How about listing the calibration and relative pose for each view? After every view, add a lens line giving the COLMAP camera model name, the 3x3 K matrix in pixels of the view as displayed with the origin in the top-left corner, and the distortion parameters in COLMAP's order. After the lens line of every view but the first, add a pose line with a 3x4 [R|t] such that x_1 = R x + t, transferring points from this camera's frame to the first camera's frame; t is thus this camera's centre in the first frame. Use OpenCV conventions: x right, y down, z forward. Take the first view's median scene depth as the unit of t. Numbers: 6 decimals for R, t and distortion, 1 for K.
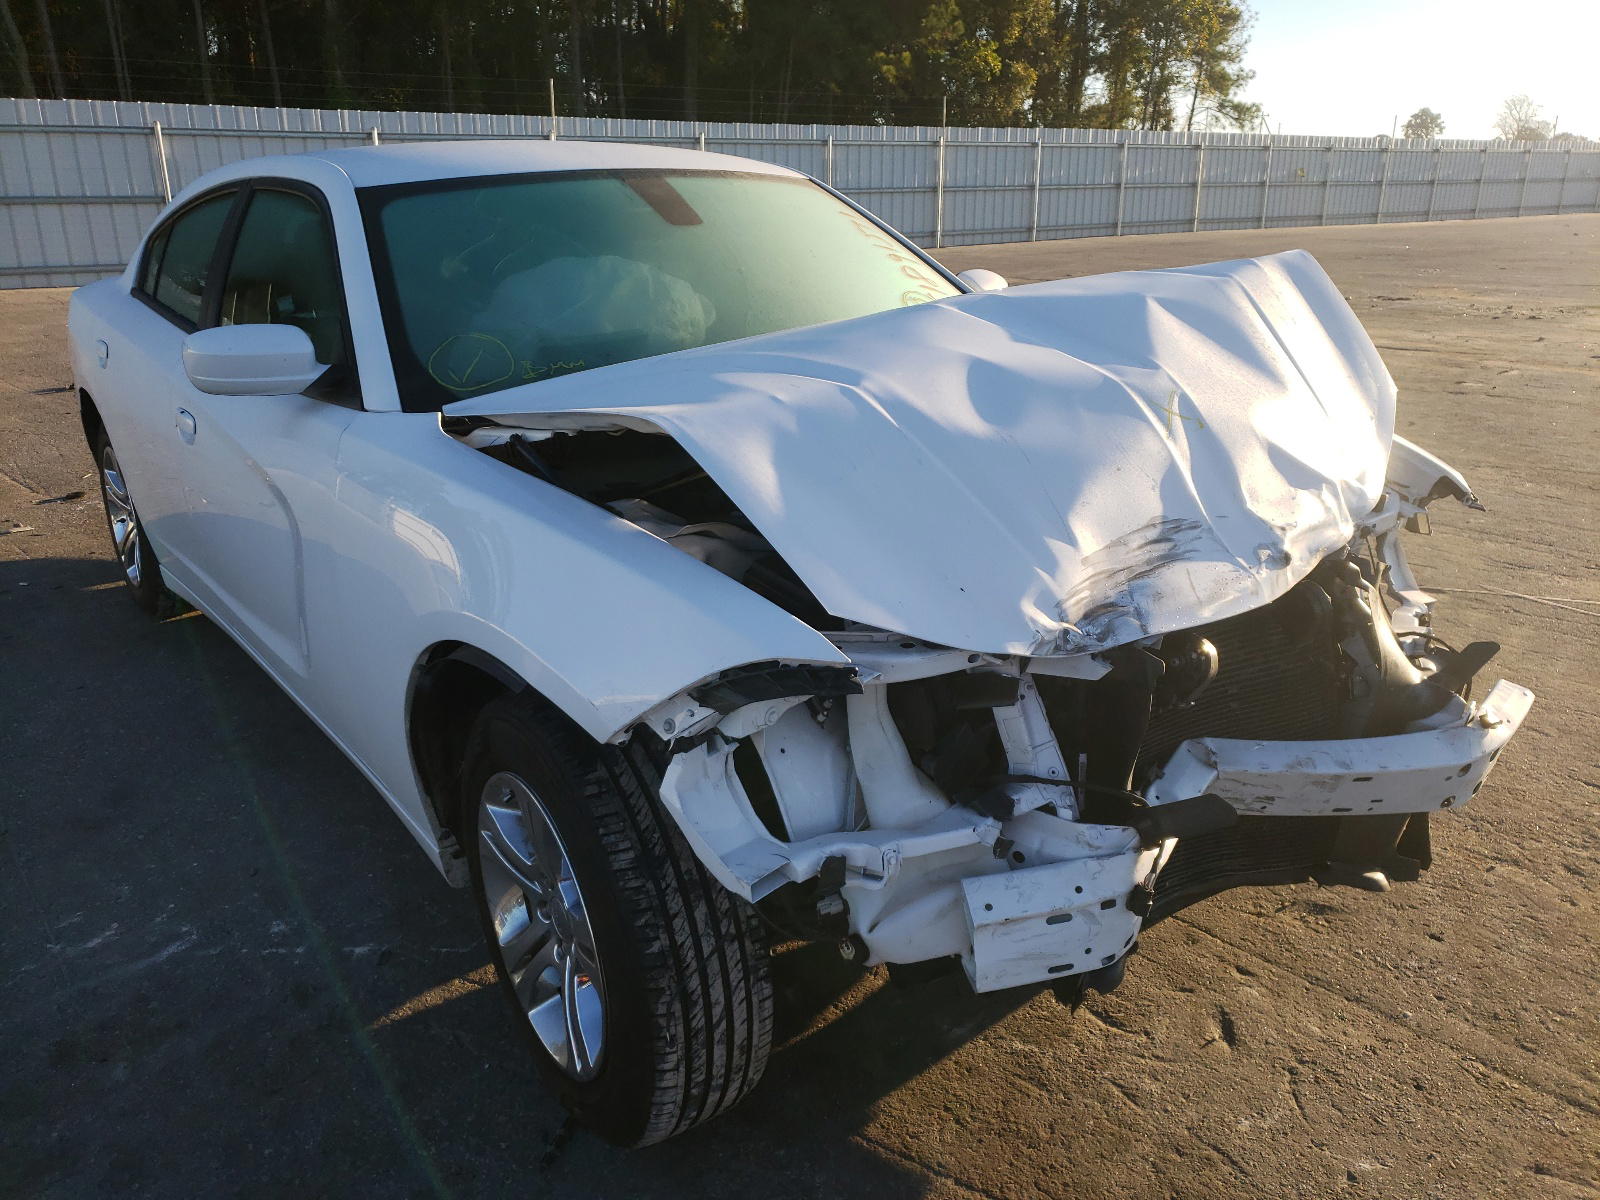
lens RADIAL K [[1234.8, 0, 811.2], [0, 1234.8, 604.4], [0, 0, 1]] dist [-0.000524, -0.011971]
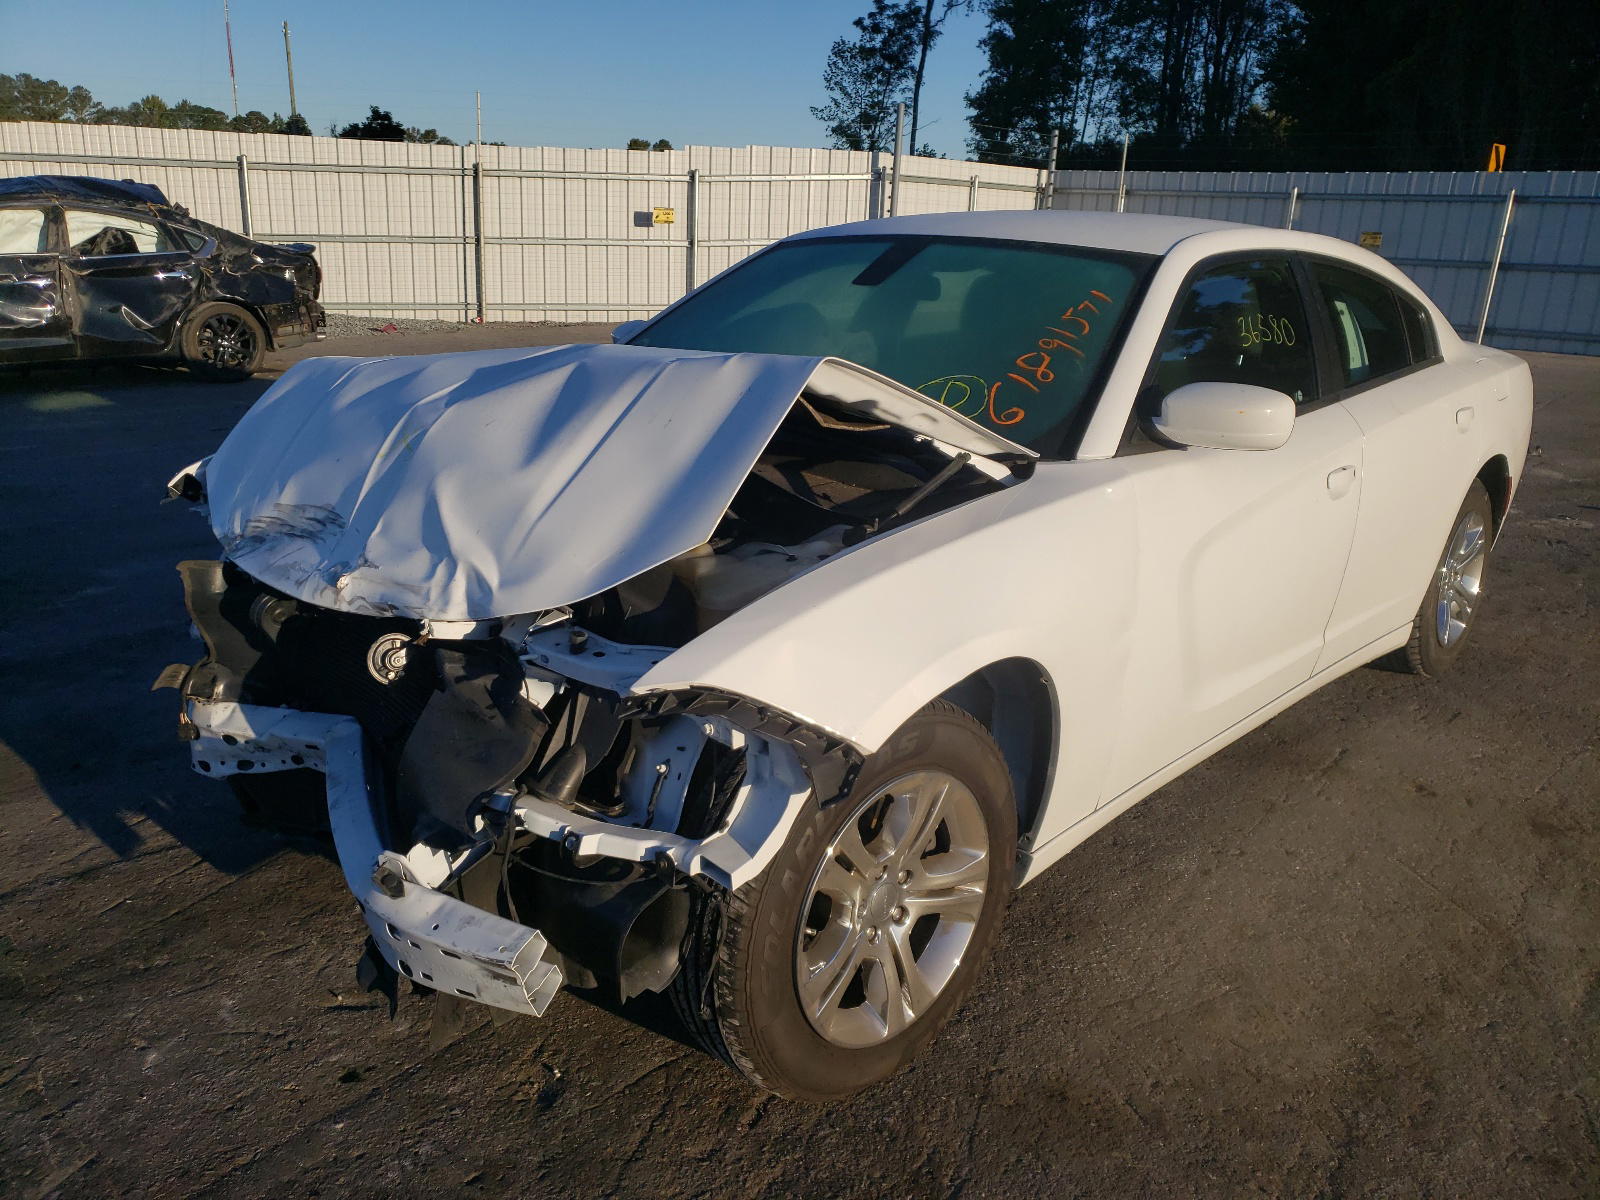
lens RADIAL K [[1234.8, 0, 796.5], [0, 1234.8, 602.6], [0, 0, 1]] dist [-0.000524, -0.011971]
pose [[0.174957, 0.307884, -0.935199, 1.574306], [-0.354695, 0.905782, 0.231843, -0.442080], [0.918467, 0.291148, 0.267678, 1.158027]]
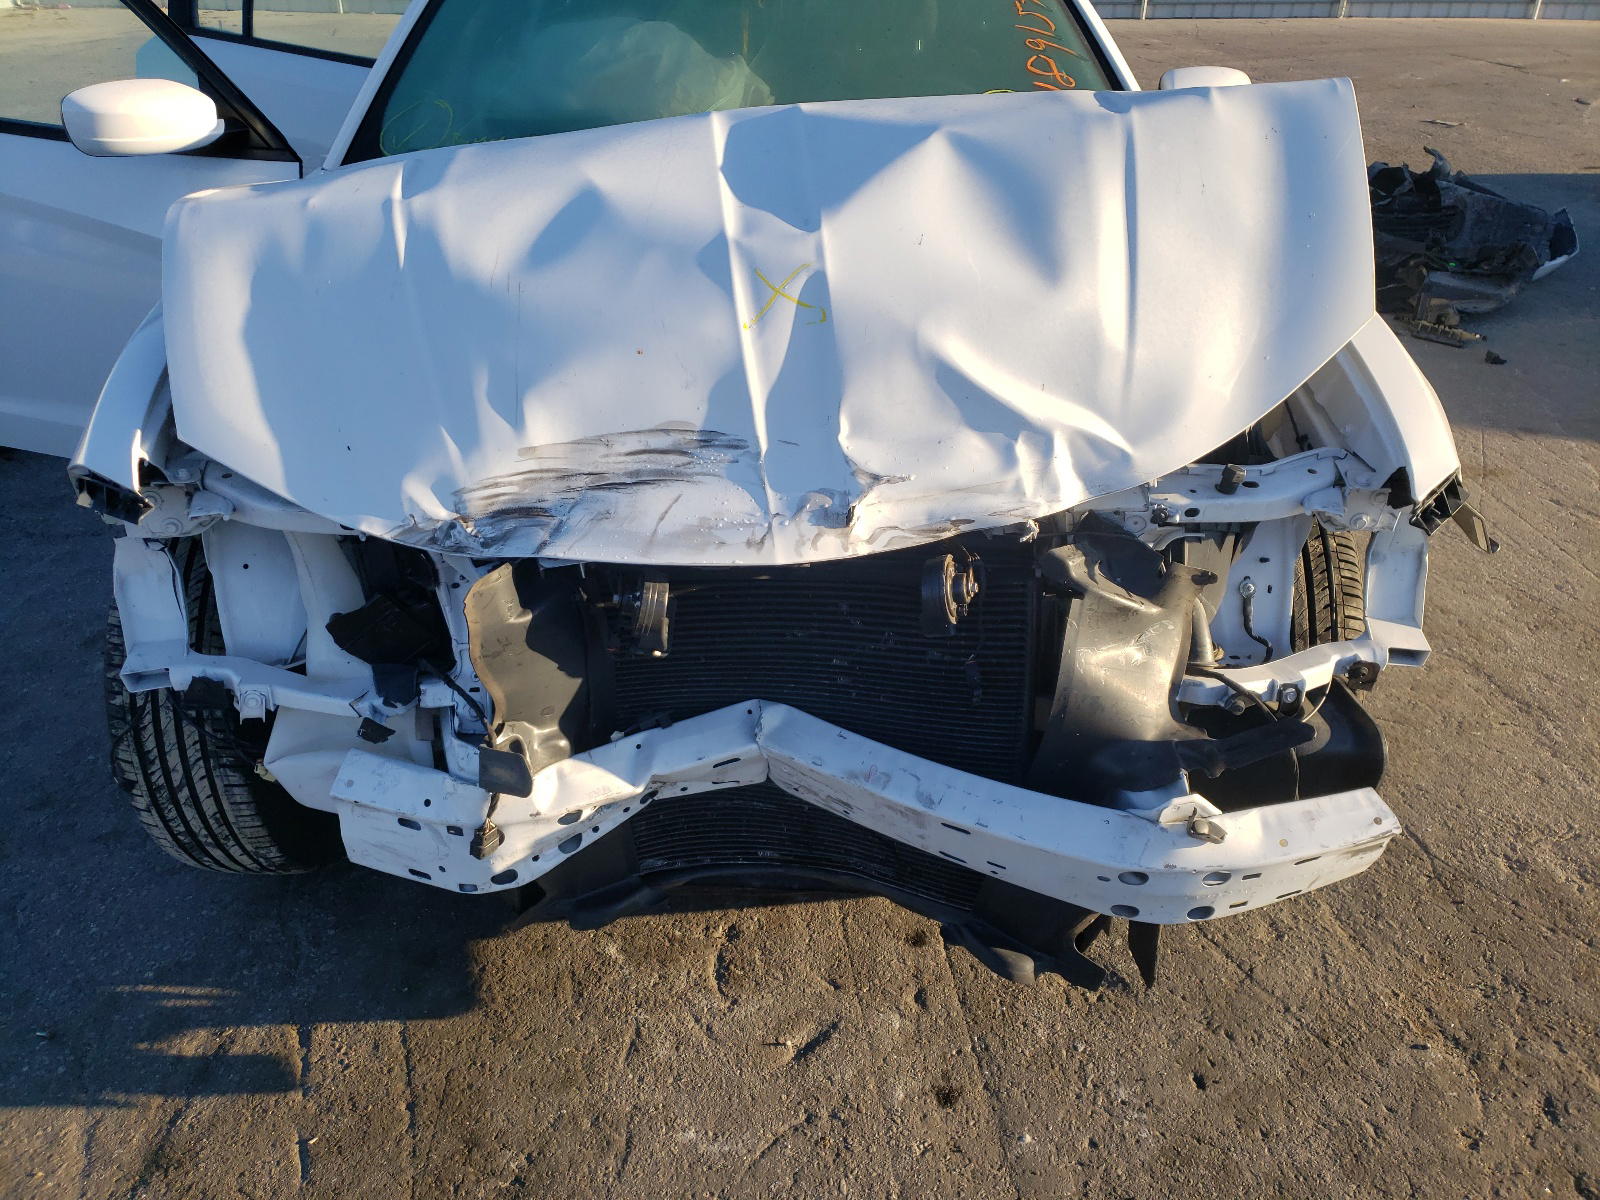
lens RADIAL K [[1234.8, 0, 794.1], [0, 1234.8, 591.9], [0, 0, 1]] dist [-0.000524, -0.011971]
pose [[0.812376, 0.293615, -0.503820, 0.798218], [-0.202459, 0.952258, 0.228504, -0.168430], [0.546859, -0.083629, 0.833037, 0.379864]]
